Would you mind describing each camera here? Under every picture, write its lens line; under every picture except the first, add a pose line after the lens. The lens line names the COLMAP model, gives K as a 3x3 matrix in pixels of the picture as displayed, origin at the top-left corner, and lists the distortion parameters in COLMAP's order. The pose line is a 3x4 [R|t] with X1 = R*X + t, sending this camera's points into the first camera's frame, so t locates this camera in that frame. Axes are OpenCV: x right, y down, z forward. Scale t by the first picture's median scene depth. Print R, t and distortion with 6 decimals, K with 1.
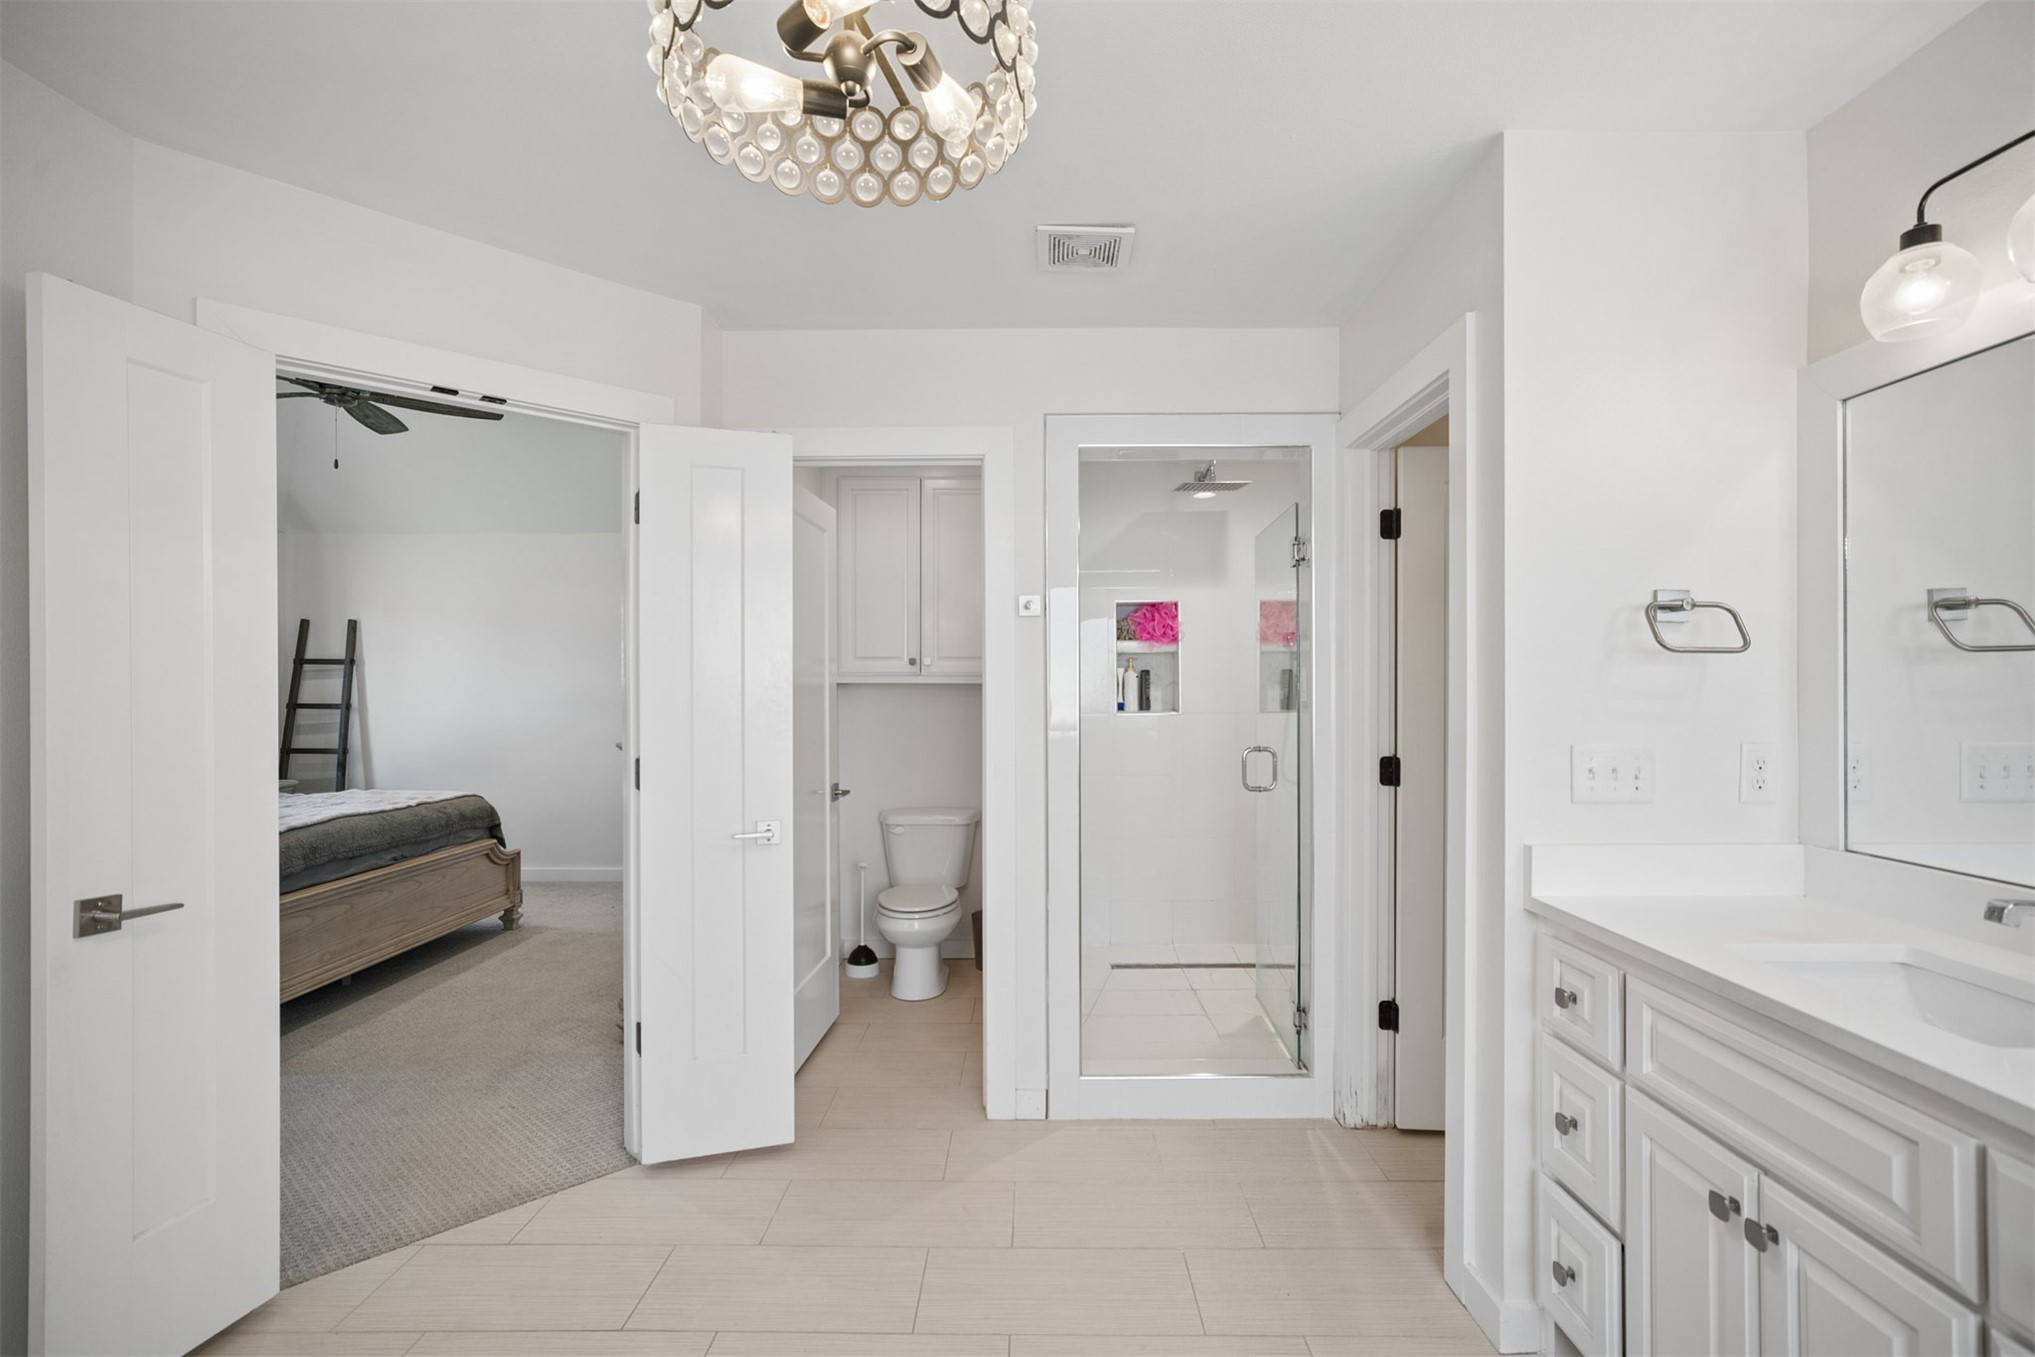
lens RADIAL K [[945.8, 0, 1024.2], [0, 945.8, 688.7], [0, 0, 1]] dist [-0.011946, 0.008592]
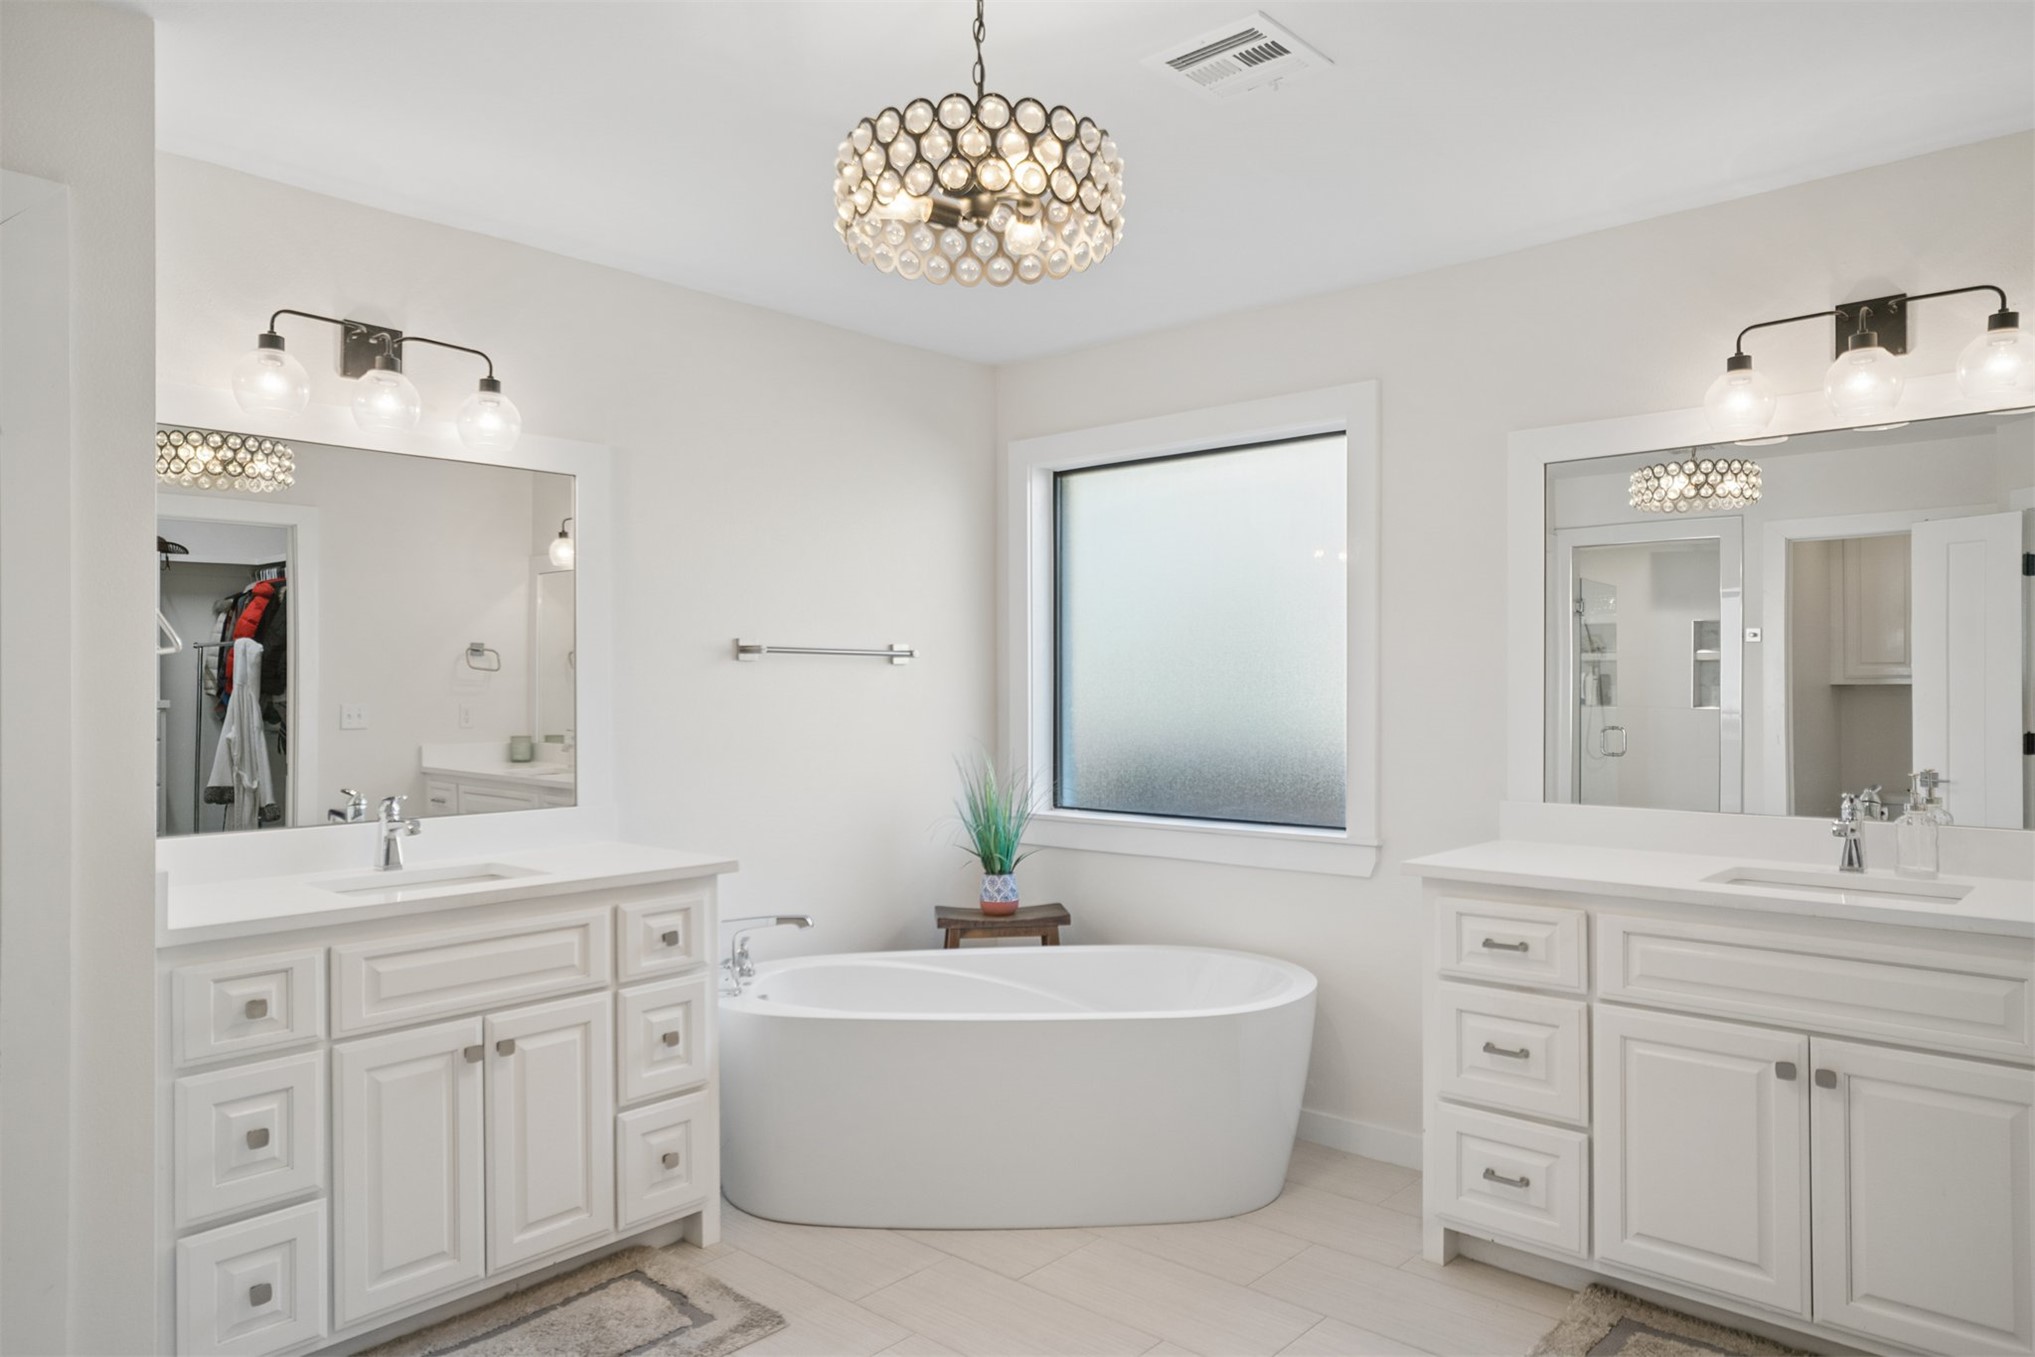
lens RADIAL K [[1308.9, 0, 1013.6], [0, 1308.9, 689.5], [0, 0, 1]] dist [0.003257, 0.007103]
pose [[-0.747086, 0.004468, 0.664713, -0.349827], [0.008109, 0.999964, 0.002393, 0.001971], [-0.664678, 0.007178, -0.747095, 0.576554]]
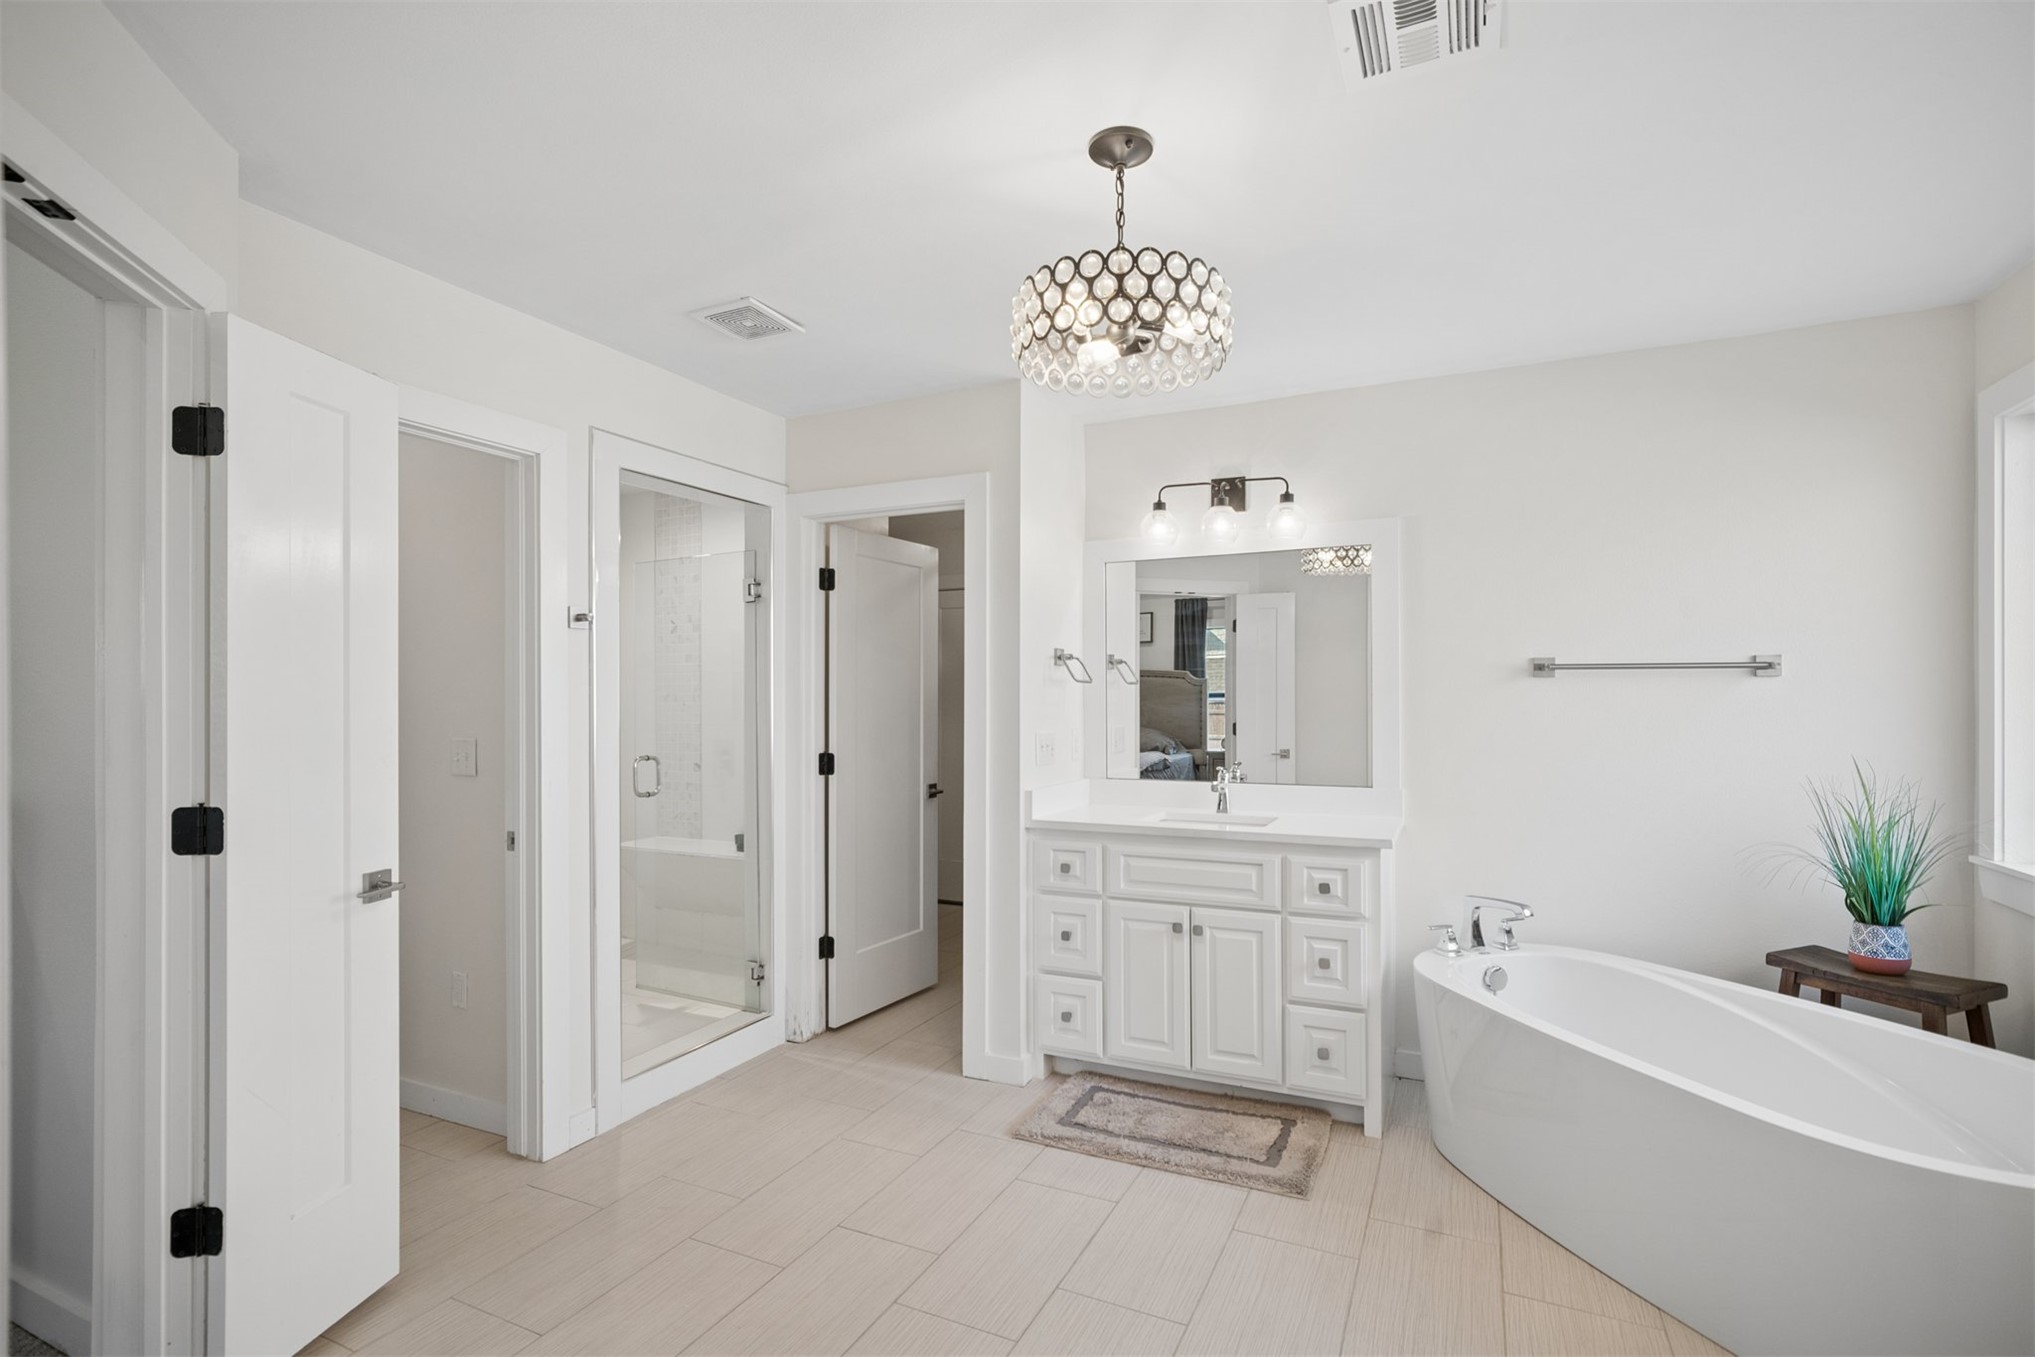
lens RADIAL K [[945.8, 0, 1032.1], [0, 945.8, 693.3], [0, 0, 1]] dist [-0.011946, 0.008592]
pose [[0.418550, 0.006803, 0.908168, -0.445053], [0.004144, 0.999947, -0.009400, 0.000739], [-0.908184, 0.007698, 0.418500, 0.107777]]
